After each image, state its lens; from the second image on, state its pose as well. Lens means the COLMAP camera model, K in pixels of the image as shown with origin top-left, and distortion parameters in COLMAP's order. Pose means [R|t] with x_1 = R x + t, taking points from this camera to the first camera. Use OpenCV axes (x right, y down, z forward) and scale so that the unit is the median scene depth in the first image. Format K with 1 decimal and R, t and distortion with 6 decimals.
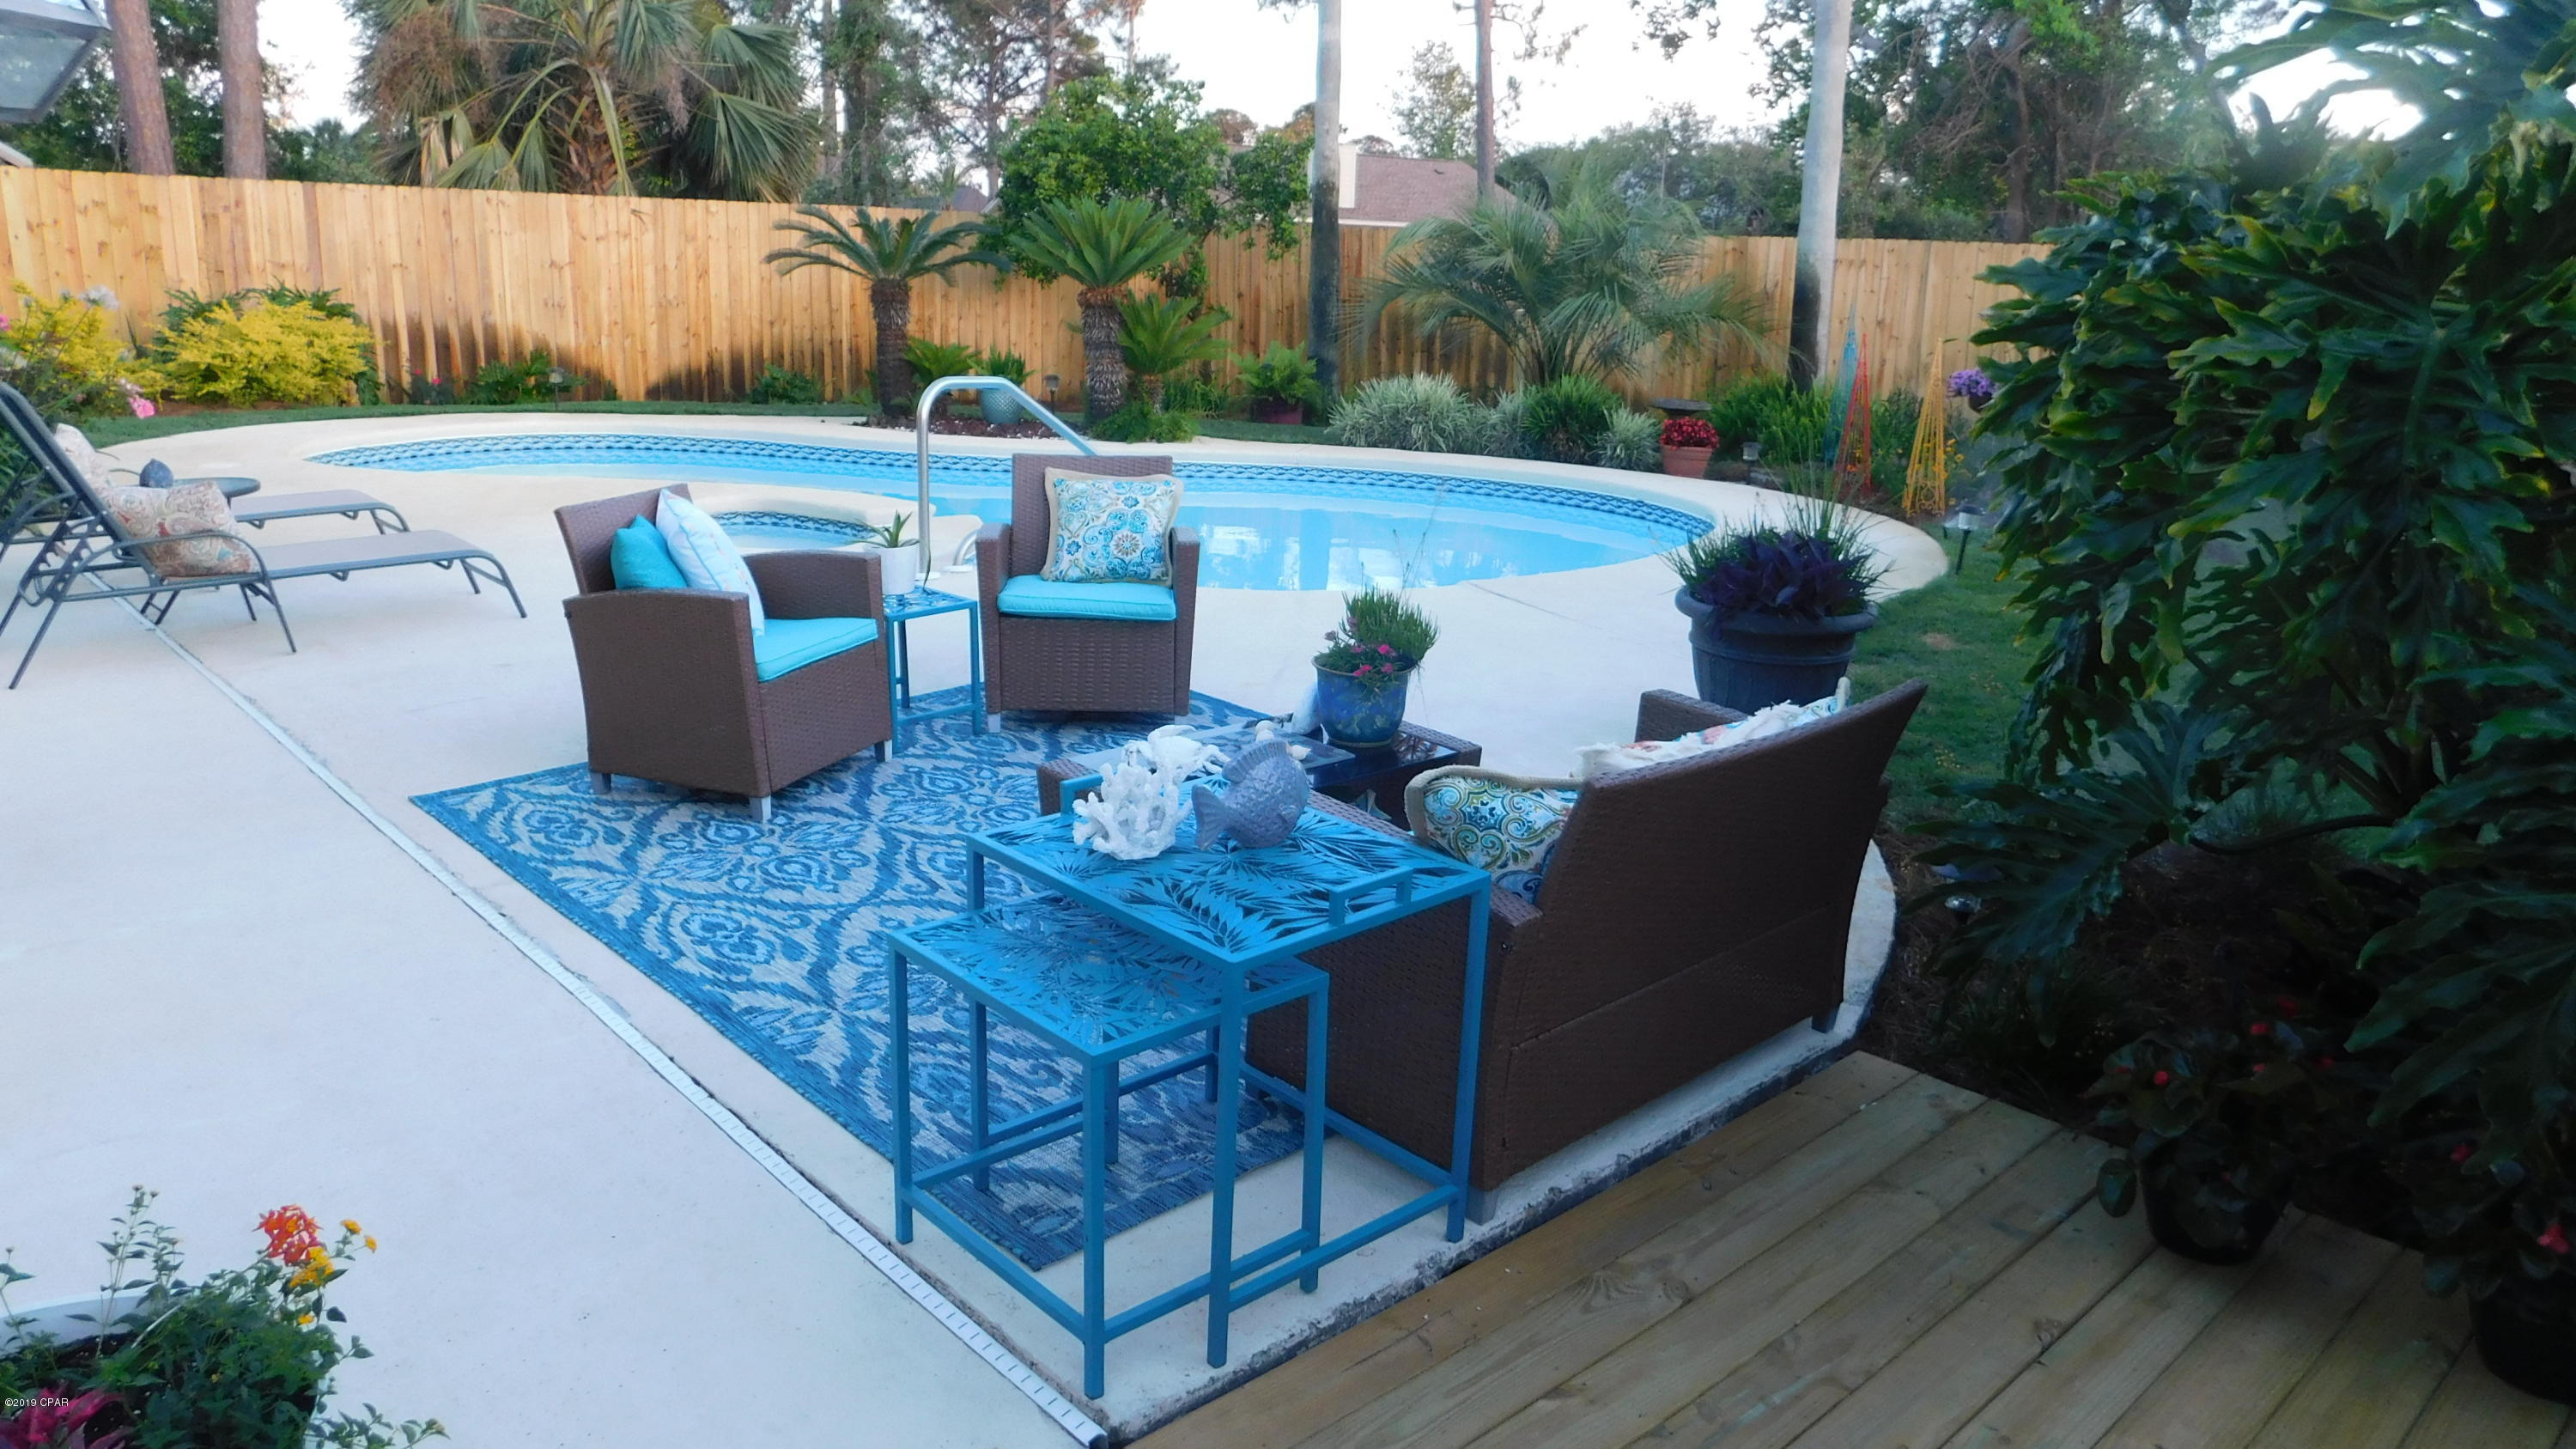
lens RADIAL K [[1756.4, 0, 1303.3], [0, 1756.4, 664.6], [0, 0, 1]] dist [-0.082800, 0.063845]
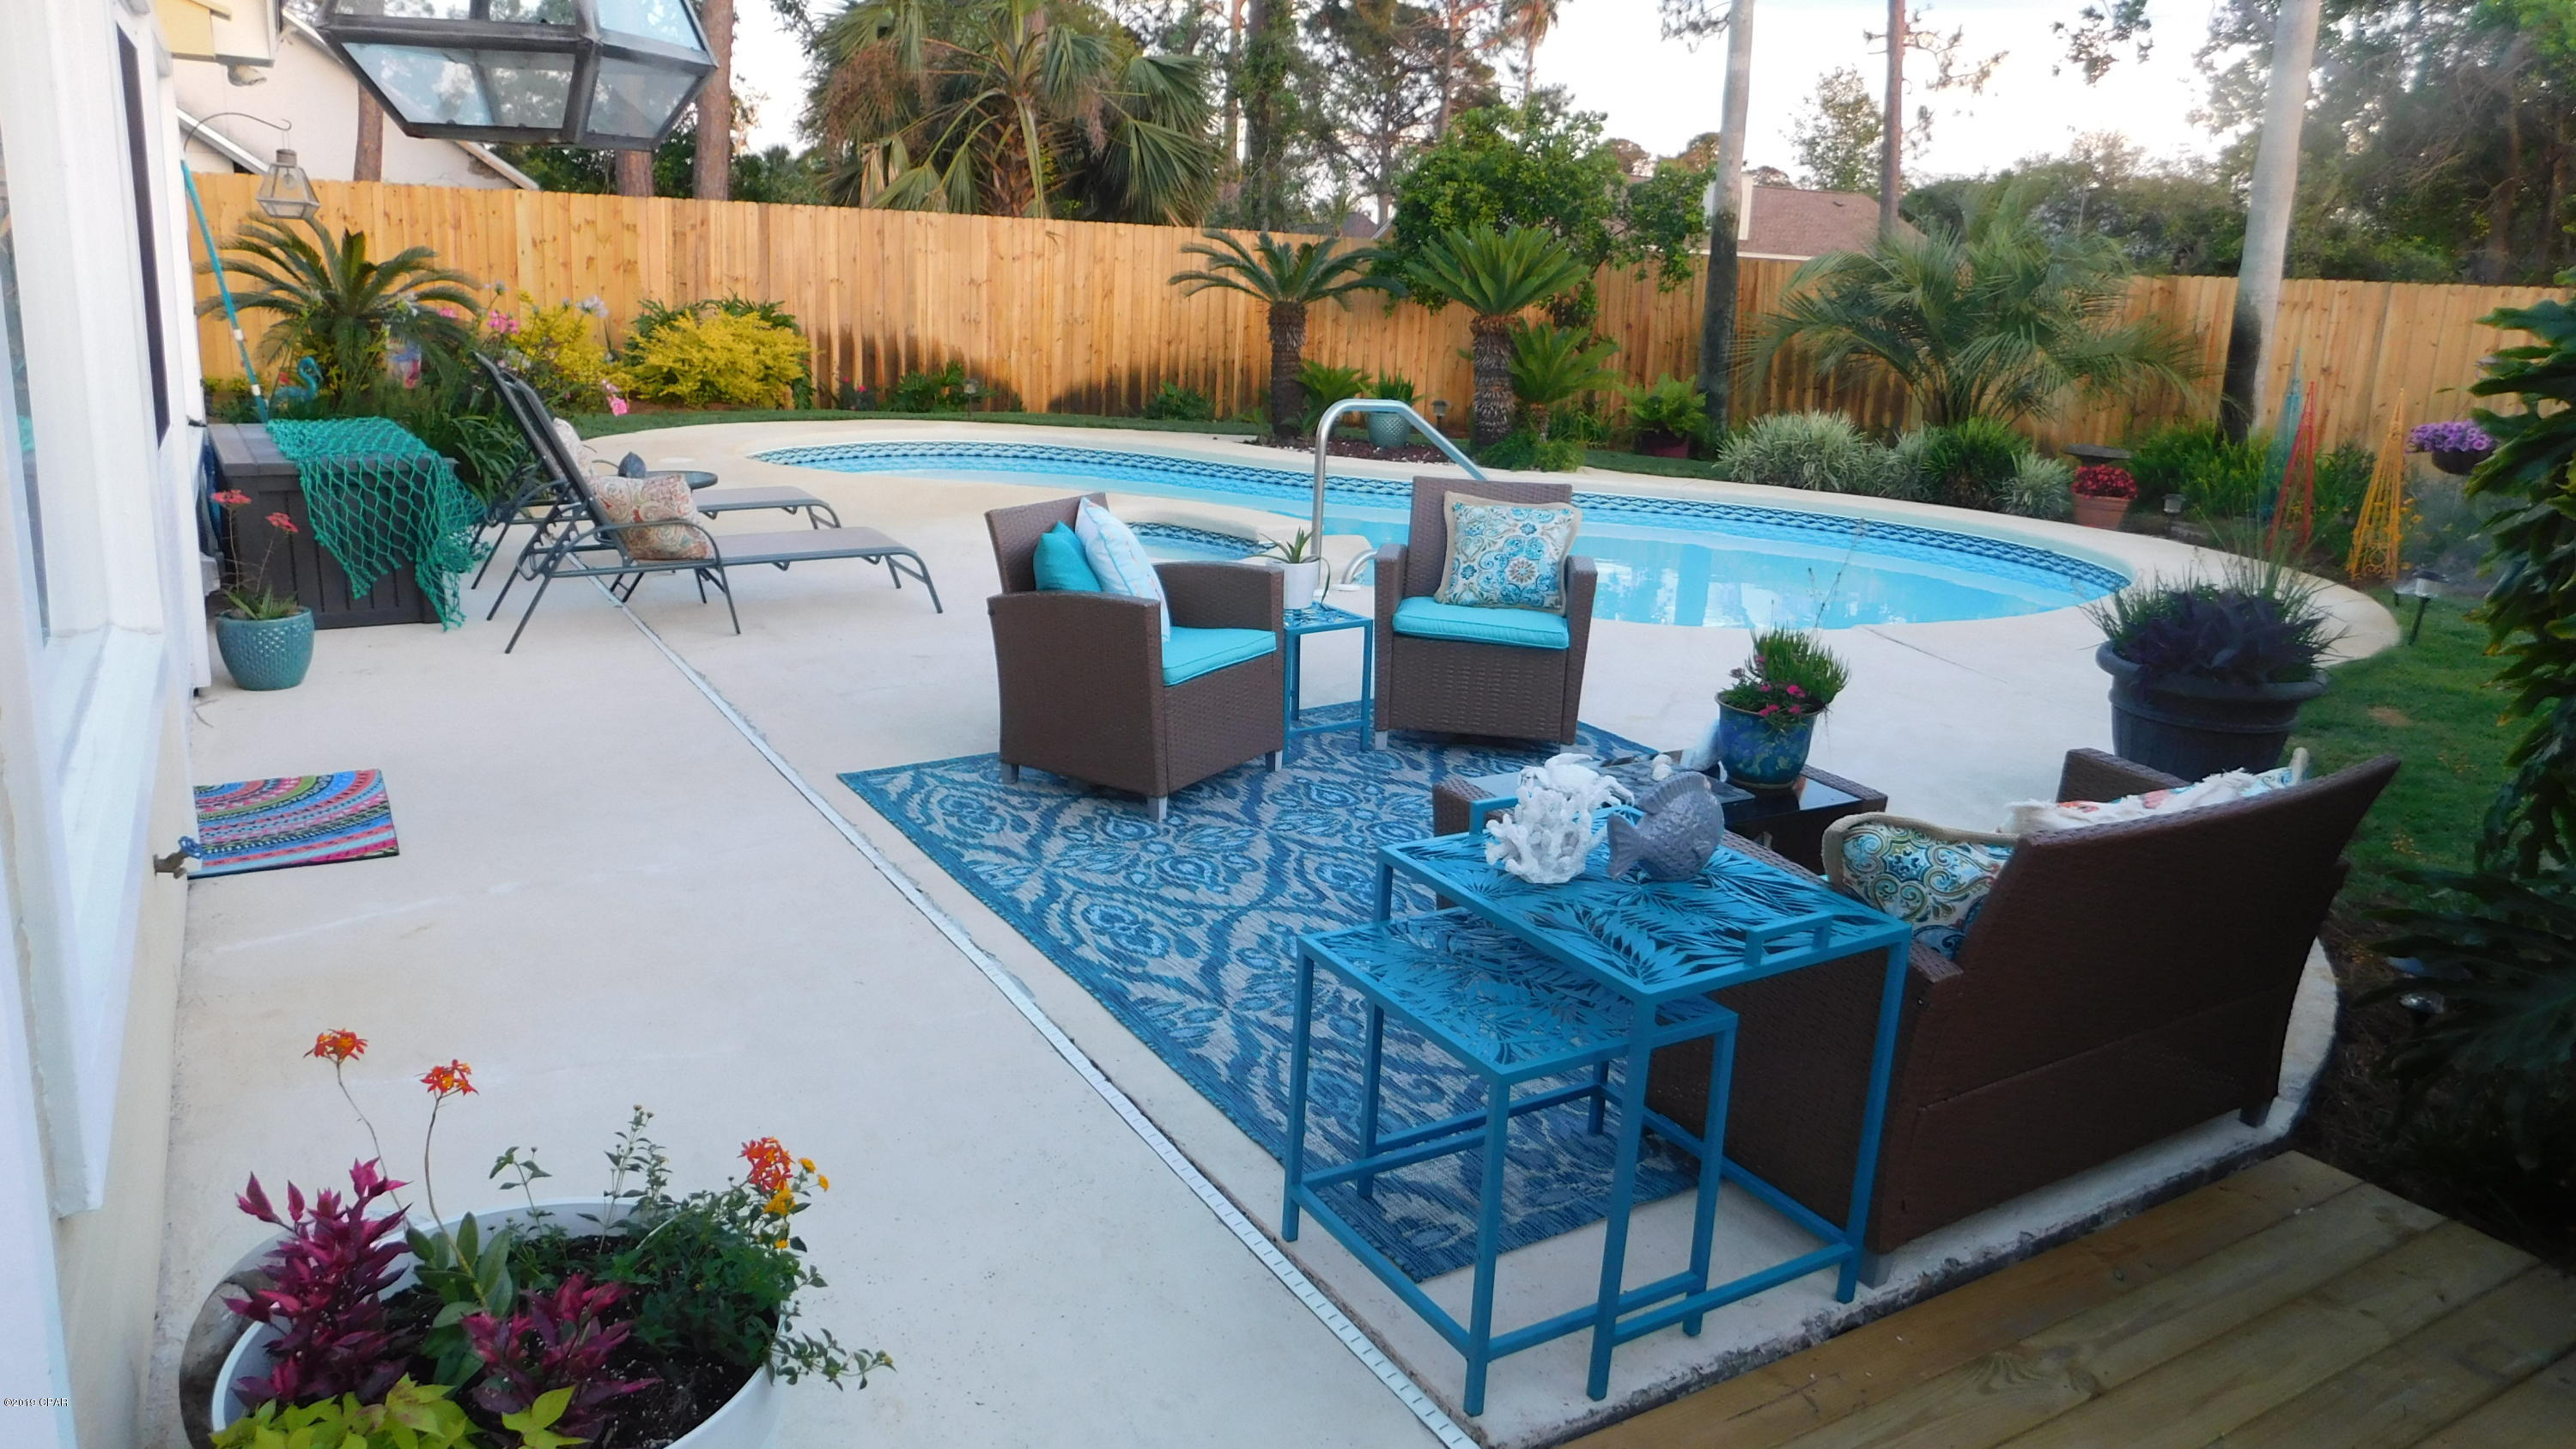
lens RADIAL K [[1756.4, 0, 1303.3], [0, 1756.4, 664.6], [0, 0, 1]] dist [-0.082800, 0.063845]
pose [[0.978073, 0.055870, -0.200627, -0.020054], [-0.058975, 0.998214, -0.009528, 0.002041], [0.199736, 0.021151, 0.979621, -0.006505]]
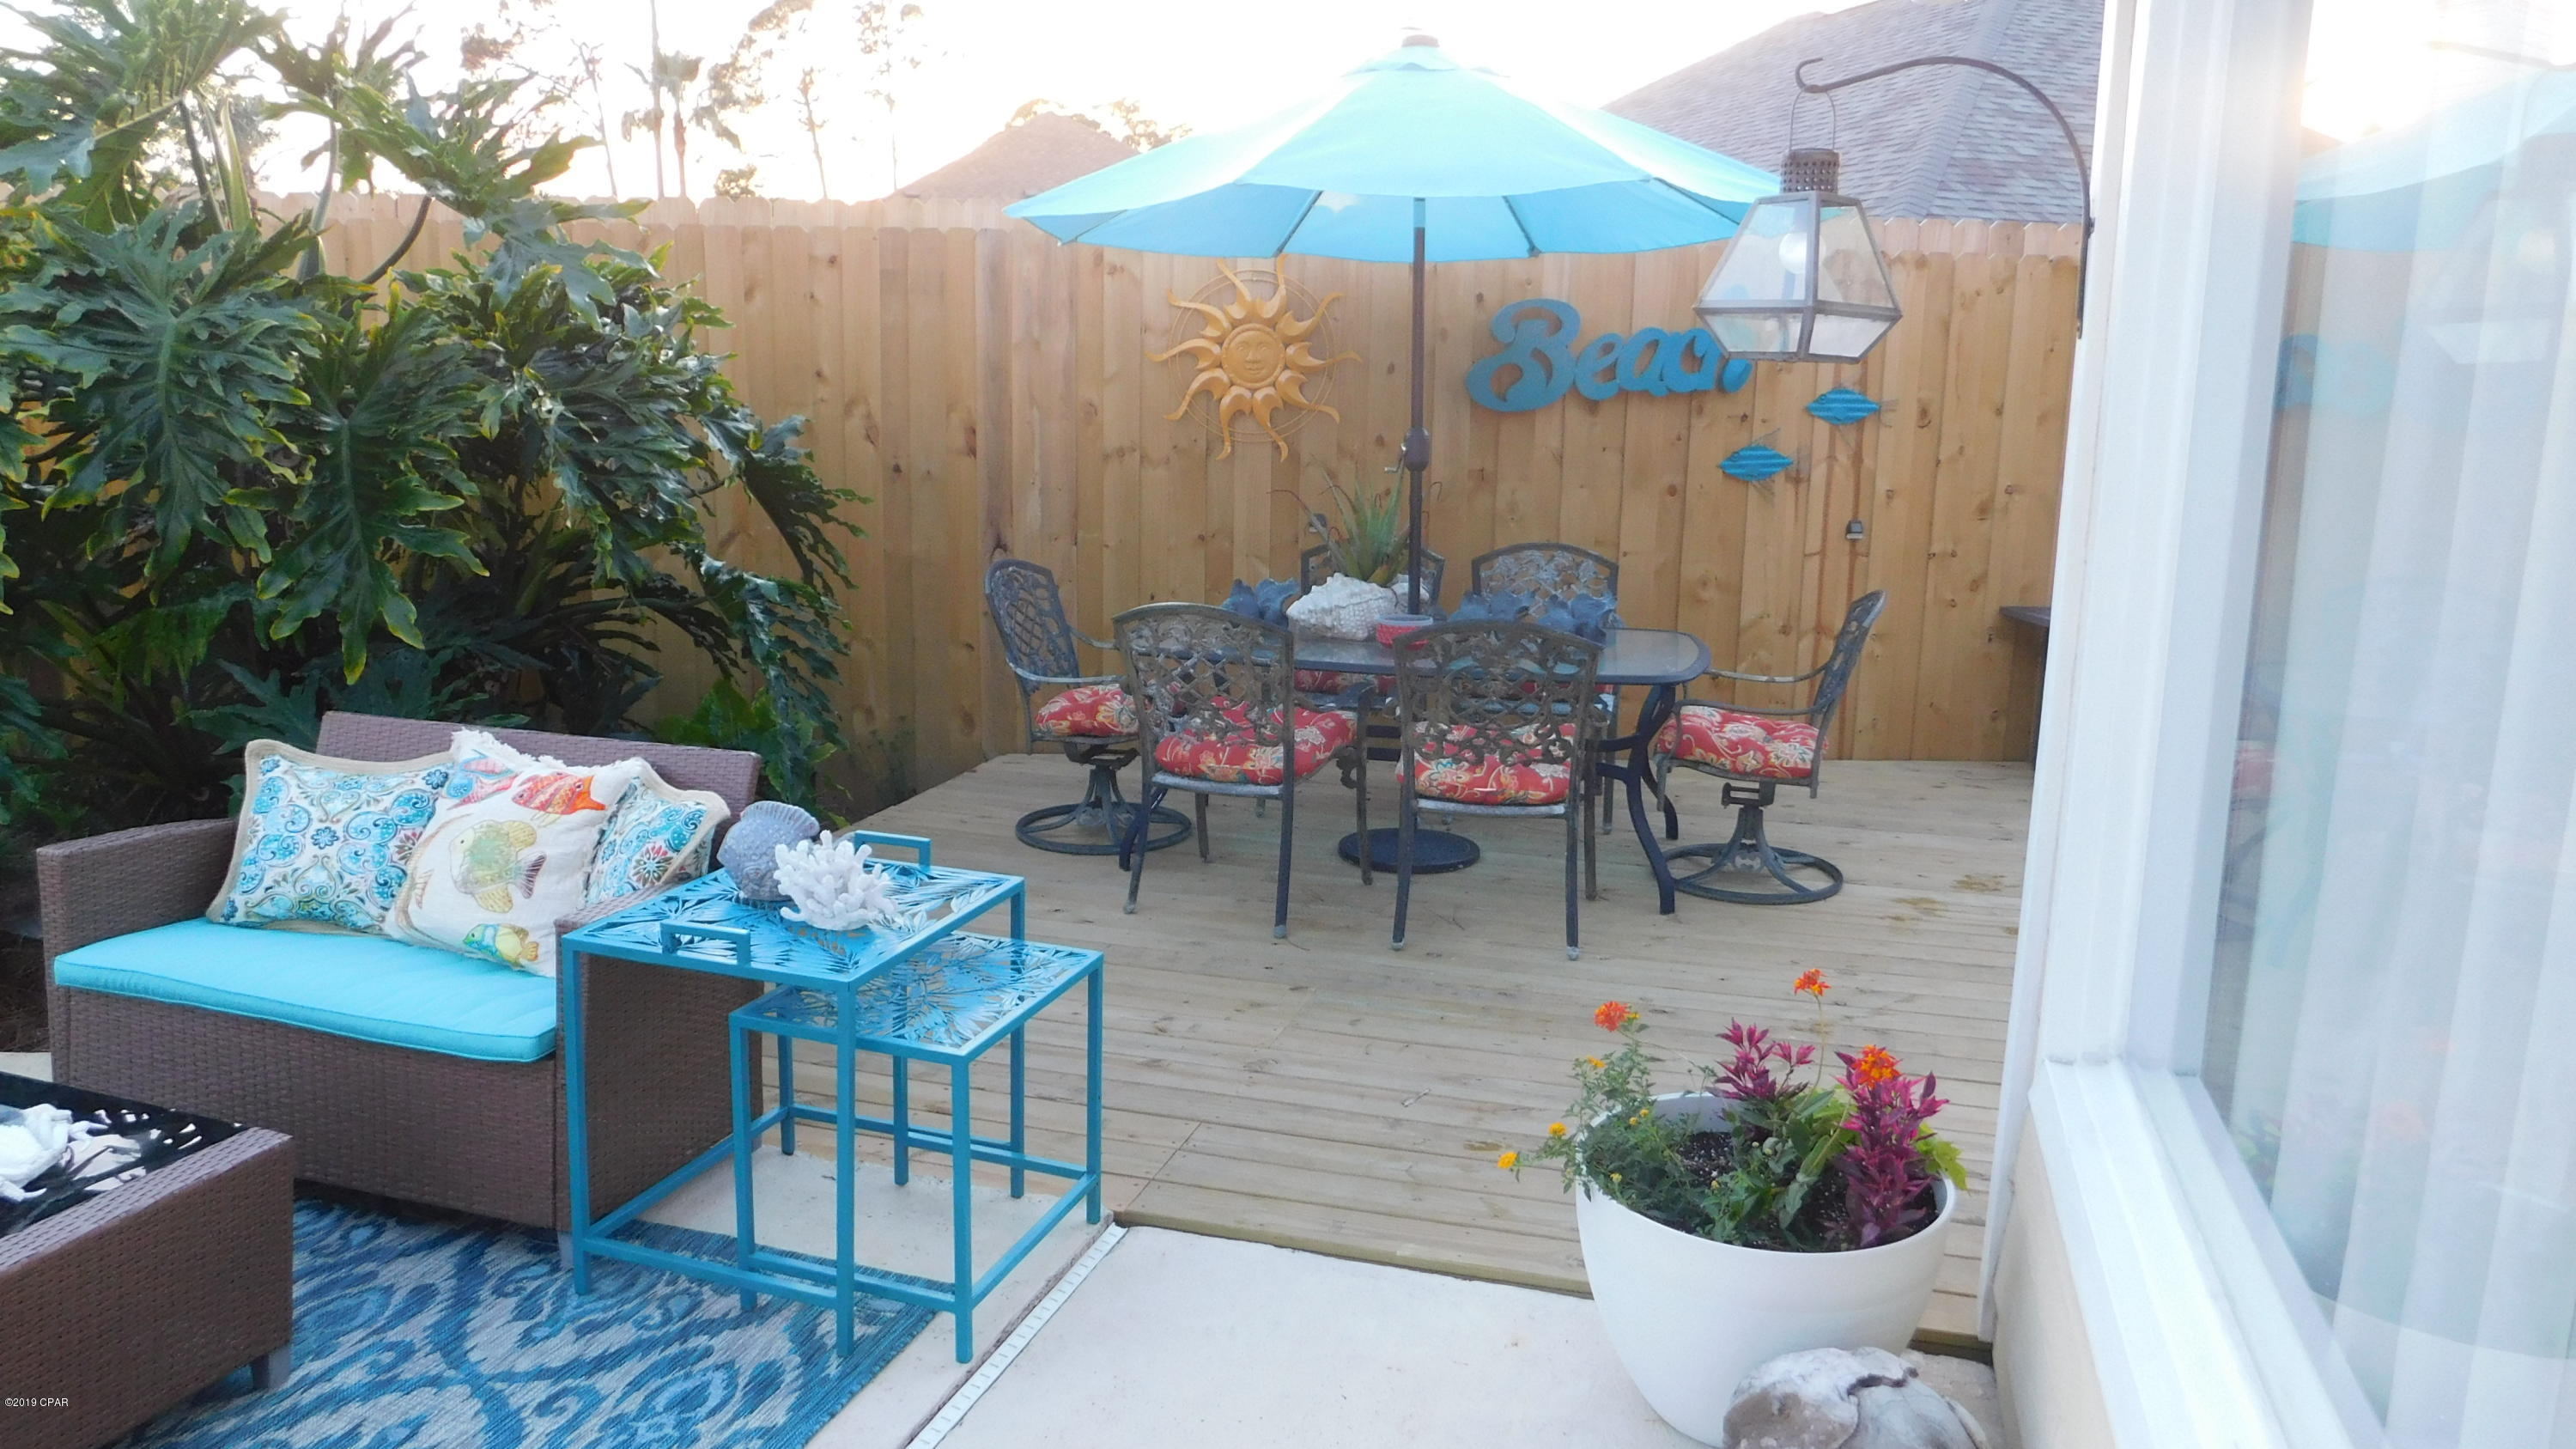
lens RADIAL K [[1756.4, 0, 1303.3], [0, 1756.4, 664.6], [0, 0, 1]] dist [-0.082800, 0.063845]
pose [[-0.498867, -0.166072, 0.850619, -0.620648], [0.177204, 0.941190, 0.287681, -0.157715], [-0.848369, 0.294248, -0.440099, 0.663313]]
